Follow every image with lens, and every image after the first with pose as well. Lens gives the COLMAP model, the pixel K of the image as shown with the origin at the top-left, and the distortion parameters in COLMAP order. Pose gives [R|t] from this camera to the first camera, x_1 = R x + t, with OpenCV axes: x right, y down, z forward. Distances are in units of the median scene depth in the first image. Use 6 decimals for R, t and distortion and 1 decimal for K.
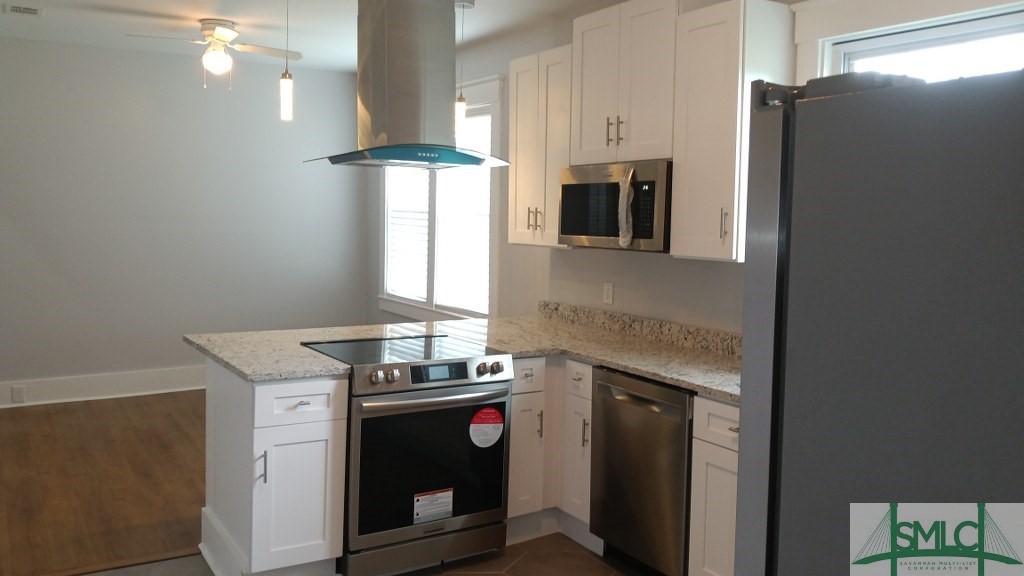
lens RADIAL K [[823.9, 0, 510.5], [0, 823.9, 285.9], [0, 0, 1]] dist [0.045583, -0.094764]
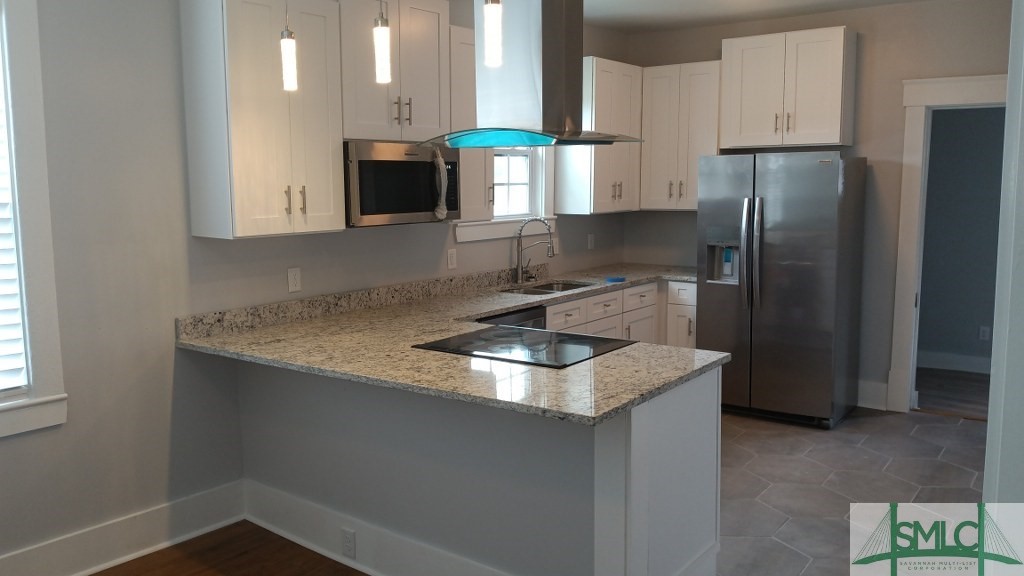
lens RADIAL K [[823.9, 0, 508.2], [0, 823.9, 284.2], [0, 0, 1]] dist [0.045583, -0.094764]
pose [[-0.355311, -0.140617, 0.924111, -0.930533], [0.079143, 0.980545, 0.179634, -0.151715], [-0.931392, 0.136963, -0.337269, 1.265955]]
